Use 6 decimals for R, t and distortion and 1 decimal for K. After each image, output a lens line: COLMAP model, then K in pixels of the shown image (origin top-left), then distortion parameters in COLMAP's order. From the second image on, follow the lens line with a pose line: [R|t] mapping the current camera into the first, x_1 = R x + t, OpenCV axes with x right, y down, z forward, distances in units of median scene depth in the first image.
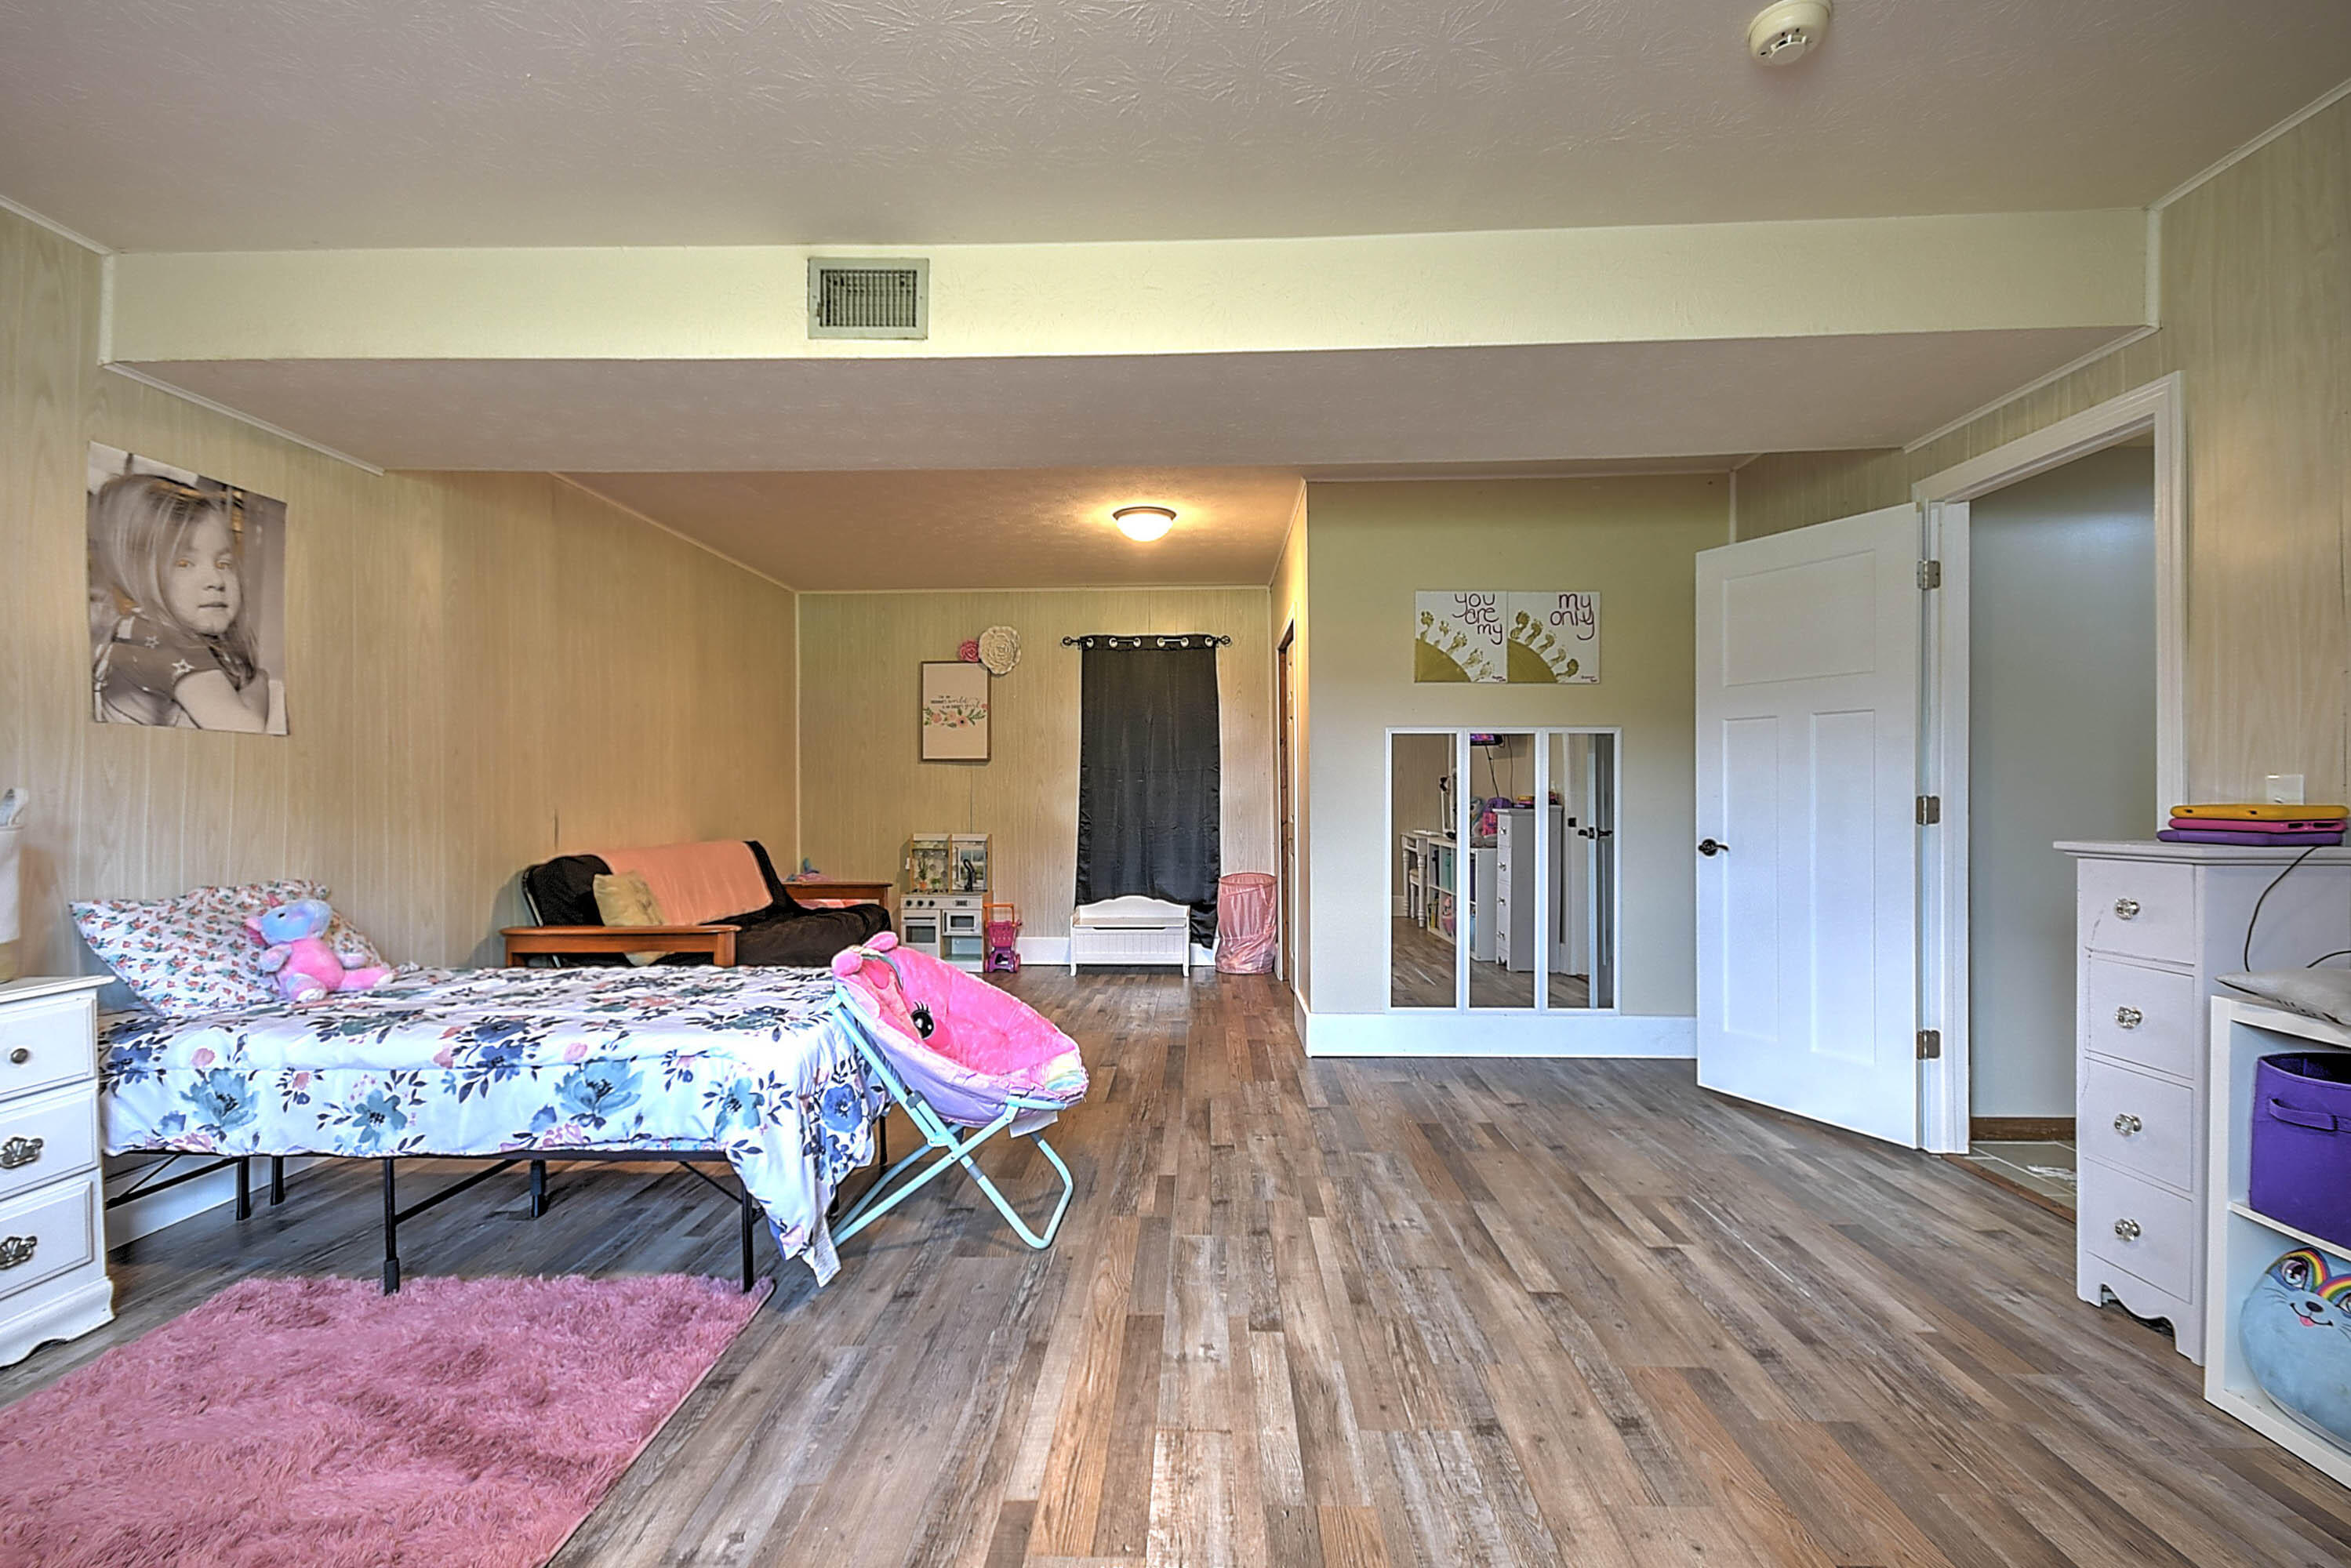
lens RADIAL K [[1028.3, 0, 1173.6], [0, 1028.3, 798.3], [0, 0, 1]] dist [0.014554, -0.010042]
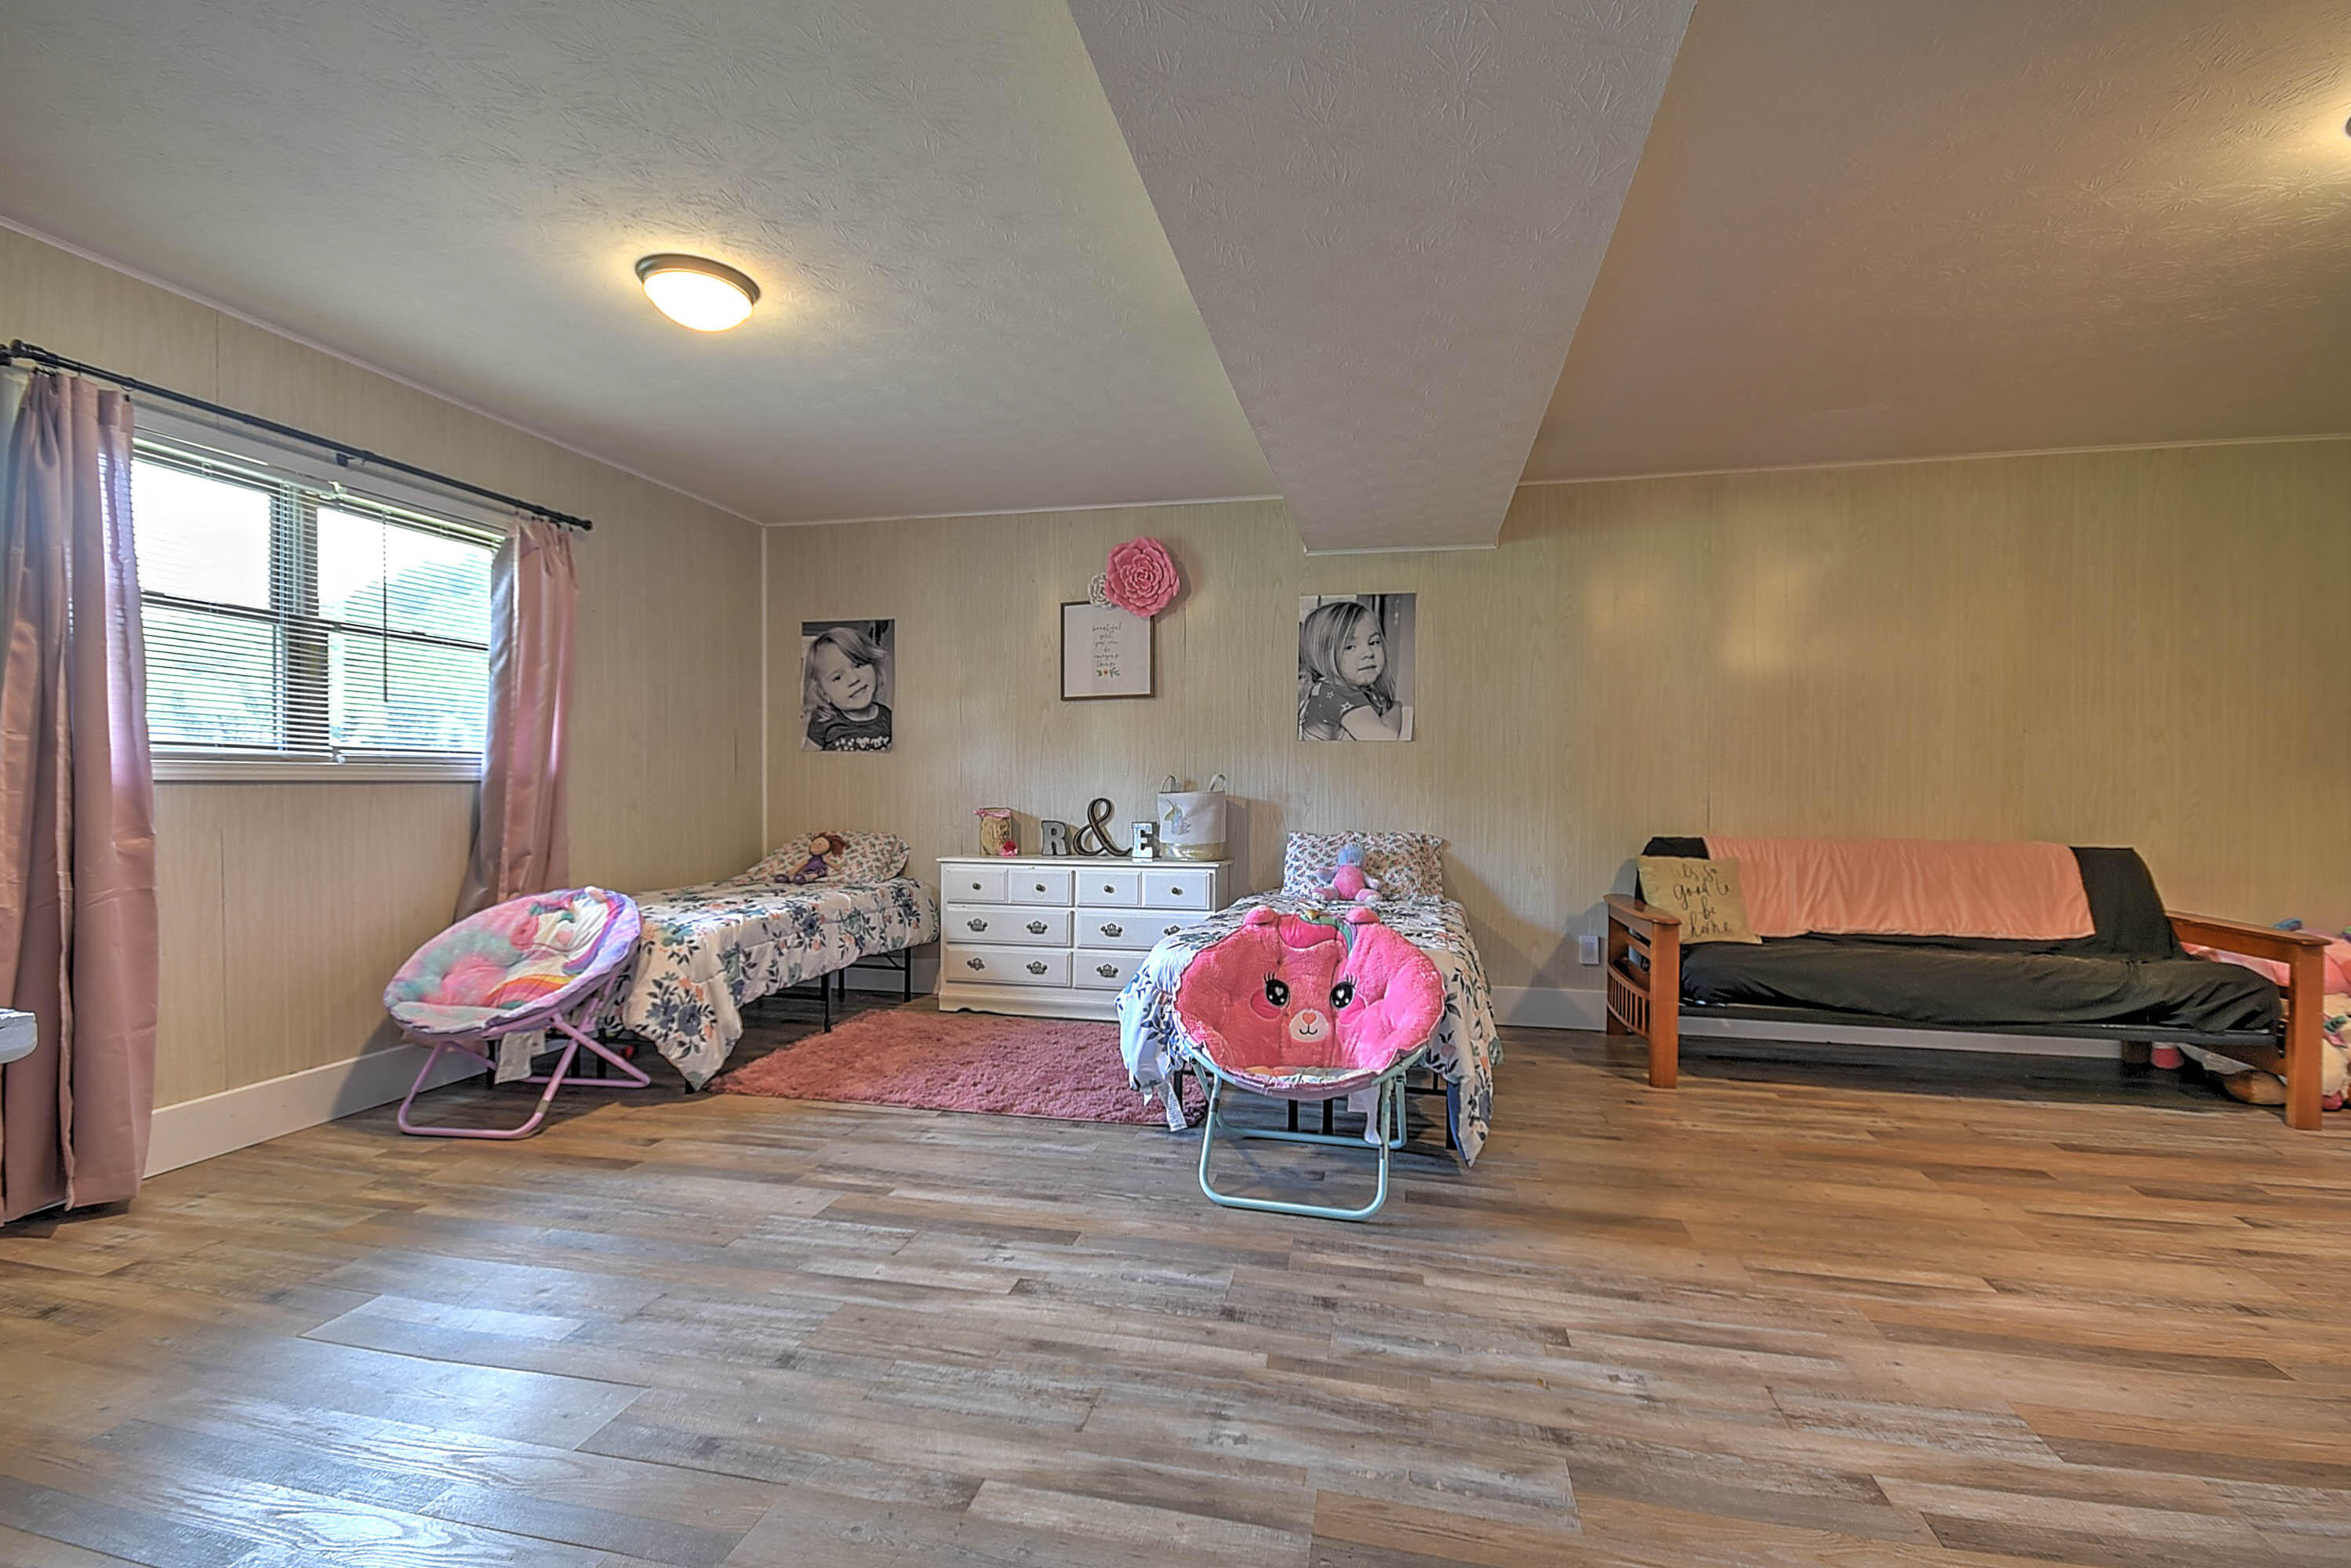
lens RADIAL K [[1028.3, 0, 1177.0], [0, 1028.3, 796.2], [0, 0, 1]] dist [0.014554, -0.010042]
pose [[-0.187838, 0.017192, -0.982050, 0.871225], [-0.007185, 0.999796, 0.018877, -0.004153], [0.982174, 0.010602, -0.187676, 1.088249]]
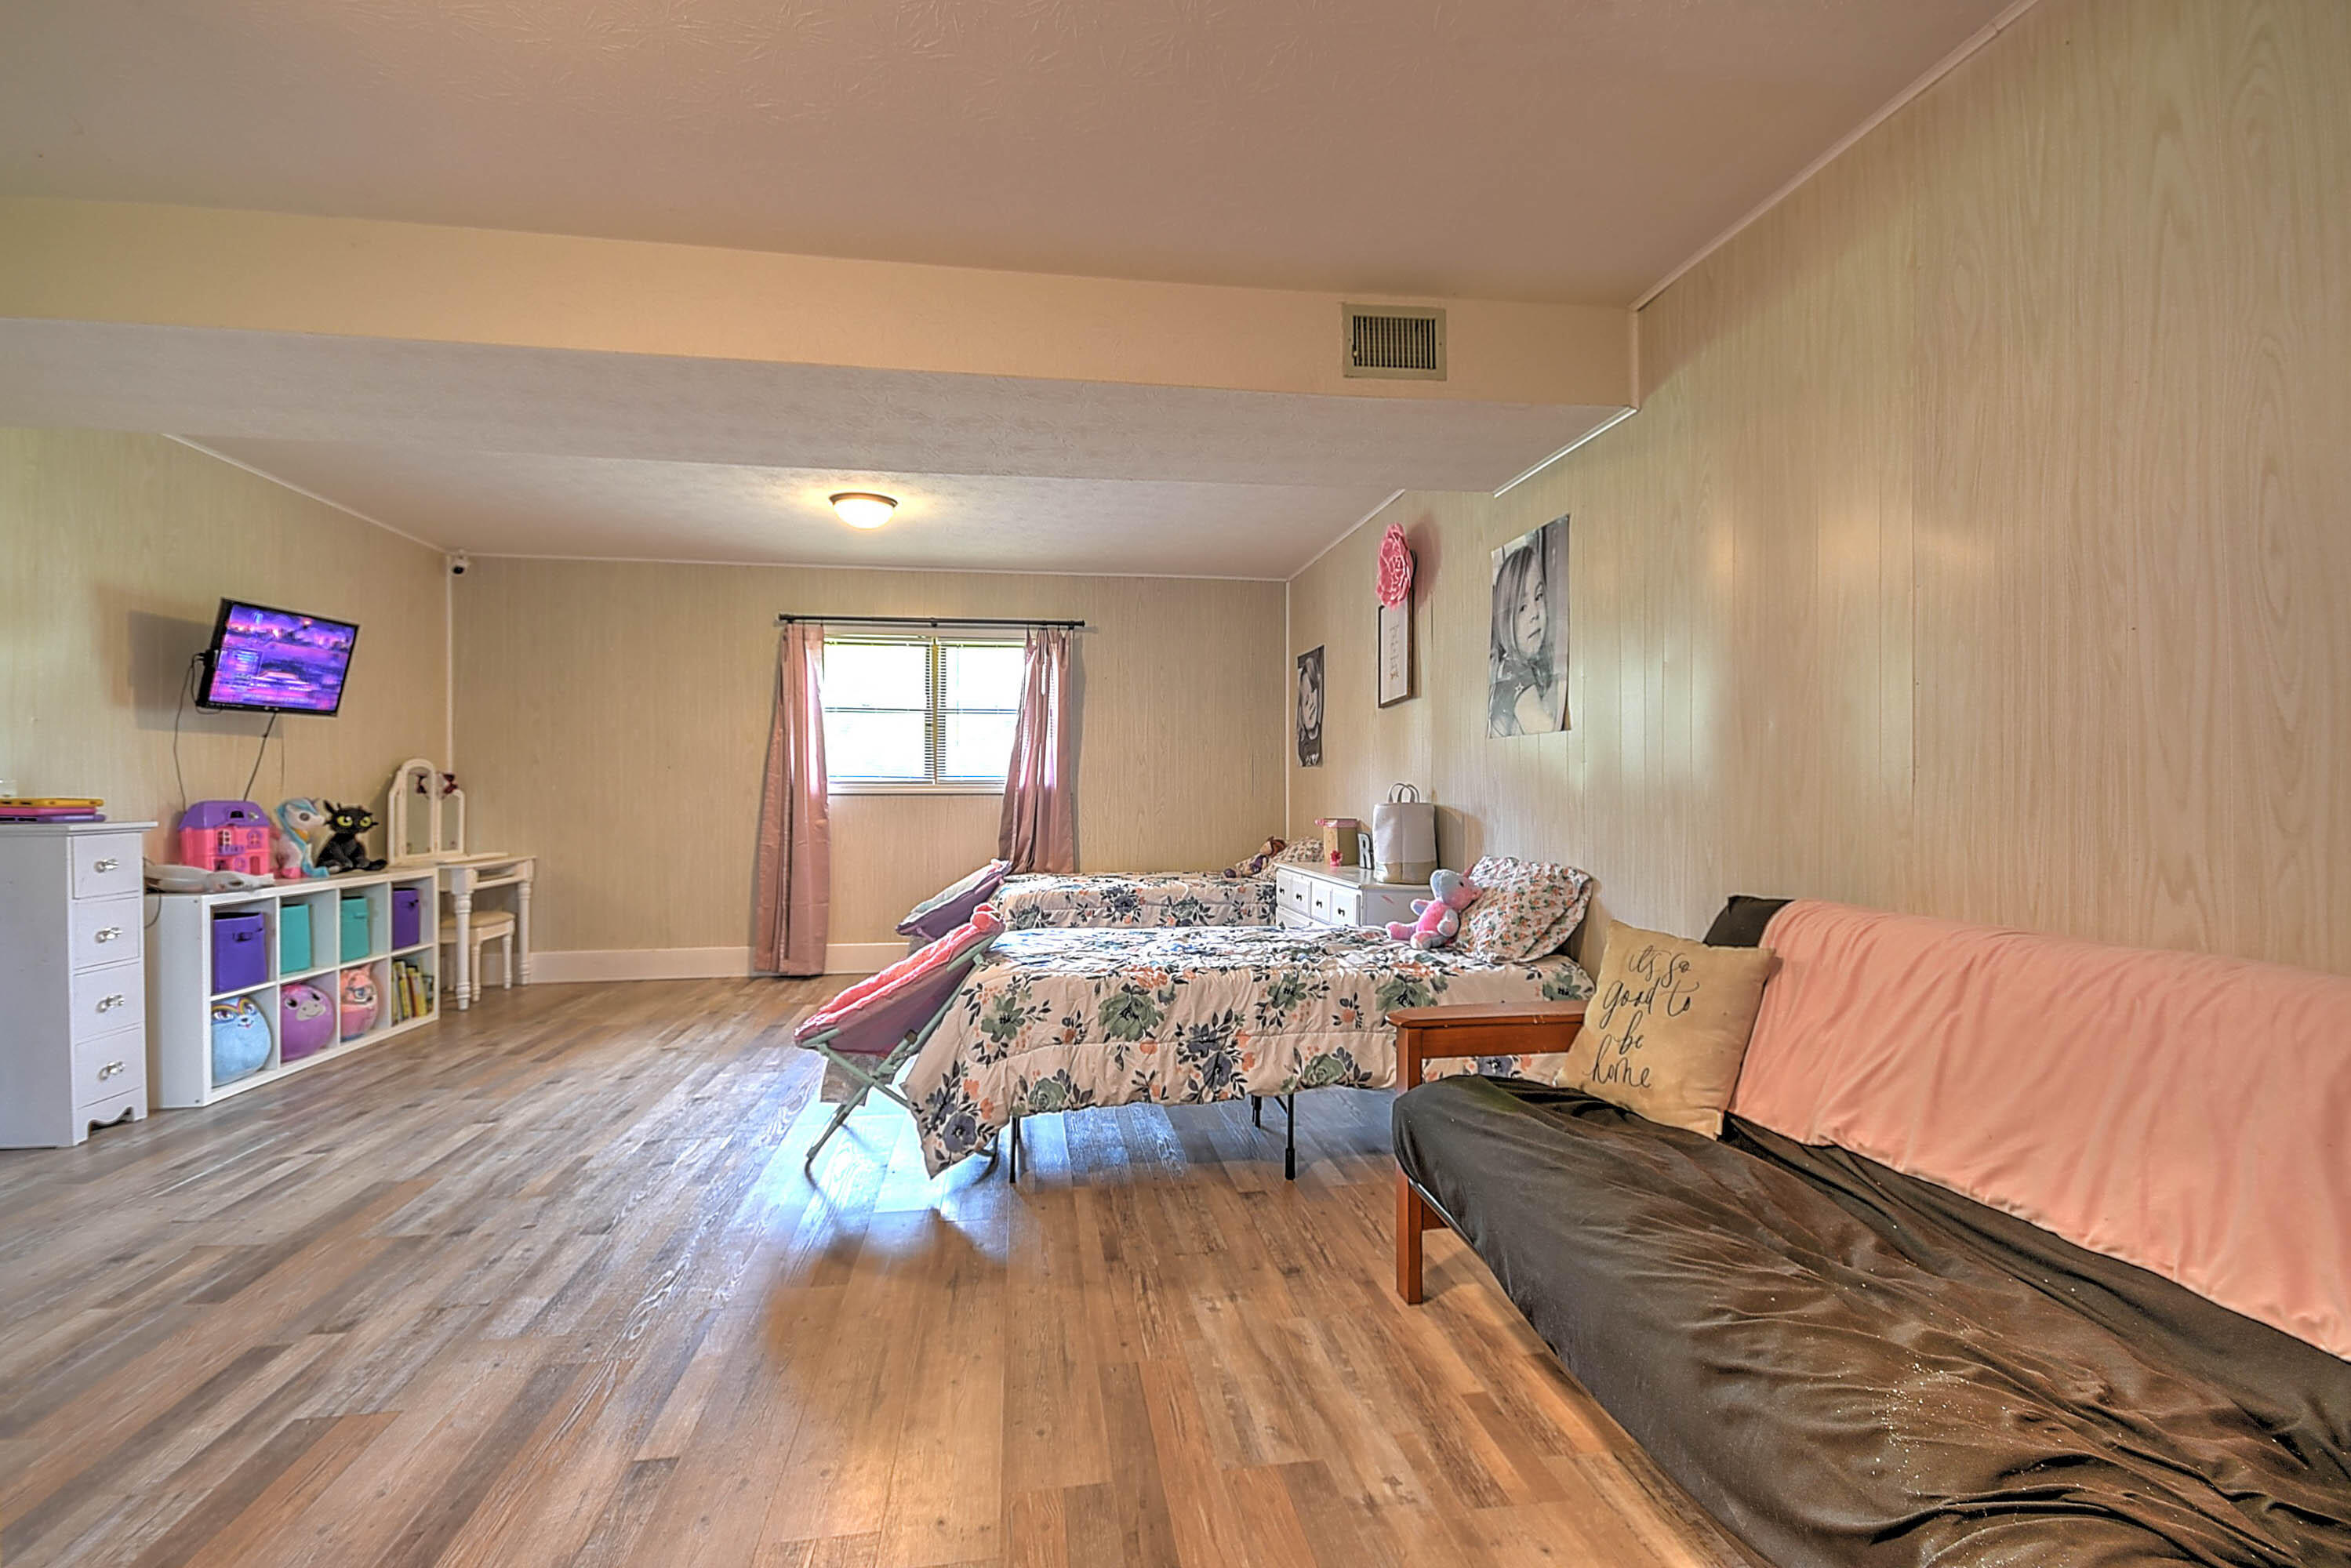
lens RADIAL K [[1028.3, 0, 1178.6], [0, 1028.3, 802.7], [0, 0, 1]] dist [0.014554, -0.010042]
pose [[-0.982435, 0.004701, -0.186546, -0.302222], [0.002036, 0.999893, 0.014477, -0.003485], [0.186594, 0.013843, -0.982340, 2.290068]]
